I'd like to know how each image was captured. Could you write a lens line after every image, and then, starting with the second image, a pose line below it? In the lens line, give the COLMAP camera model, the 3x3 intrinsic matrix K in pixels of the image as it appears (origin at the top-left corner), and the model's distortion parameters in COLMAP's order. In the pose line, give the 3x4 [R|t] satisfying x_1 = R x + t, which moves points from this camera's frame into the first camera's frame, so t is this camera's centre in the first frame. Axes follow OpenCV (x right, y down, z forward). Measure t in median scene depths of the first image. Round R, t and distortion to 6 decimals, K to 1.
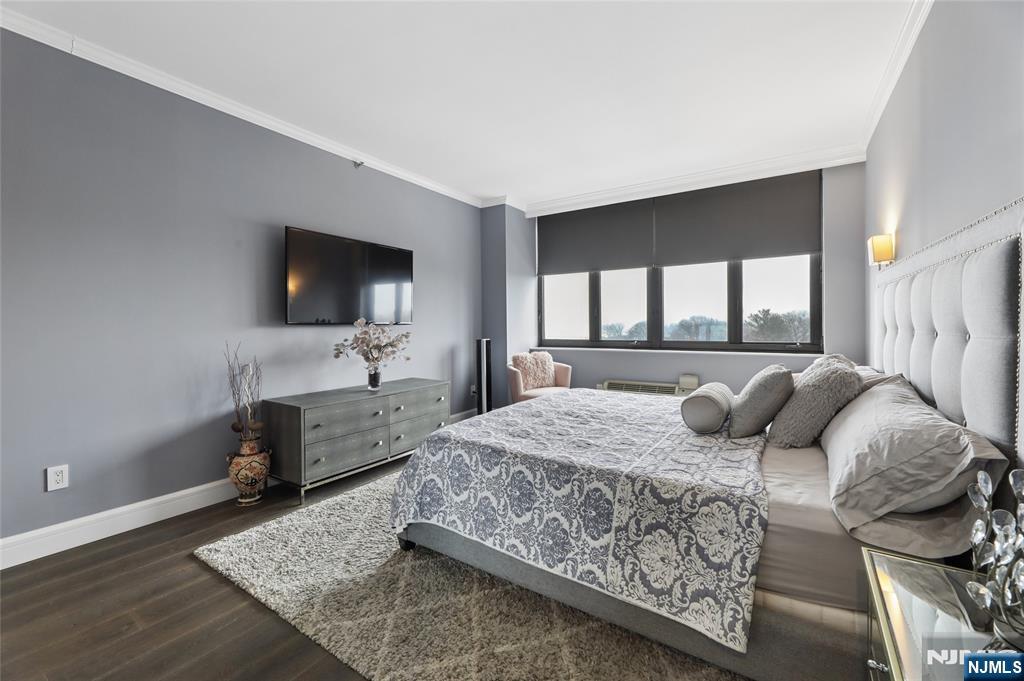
lens RADIAL K [[424.1, 0, 512.8], [0, 424.1, 328.6], [0, 0, 1]] dist [-0.001319, -0.000172]
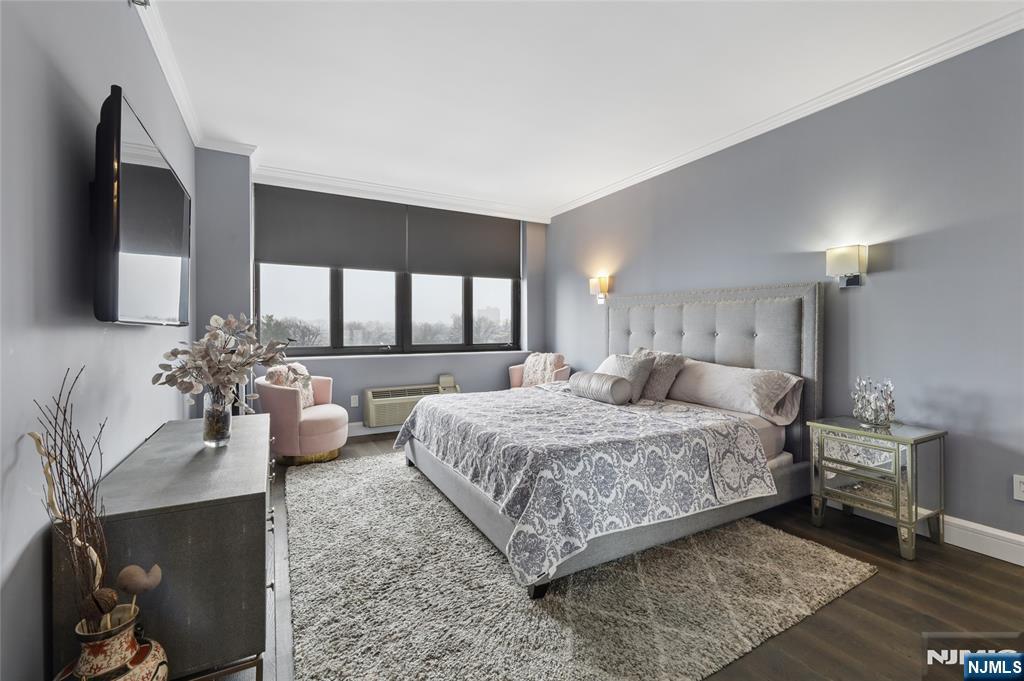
lens RADIAL K [[431.0, 0, 510.5], [0, 431.0, 333.1], [0, 0, 1]] dist [-0.001056, -0.000165]
pose [[0.464601, -0.001893, 0.885518, -1.150770], [0.004353, 0.999991, -0.000146, 0.003678], [-0.885509, 0.003923, 0.464605, 0.734062]]
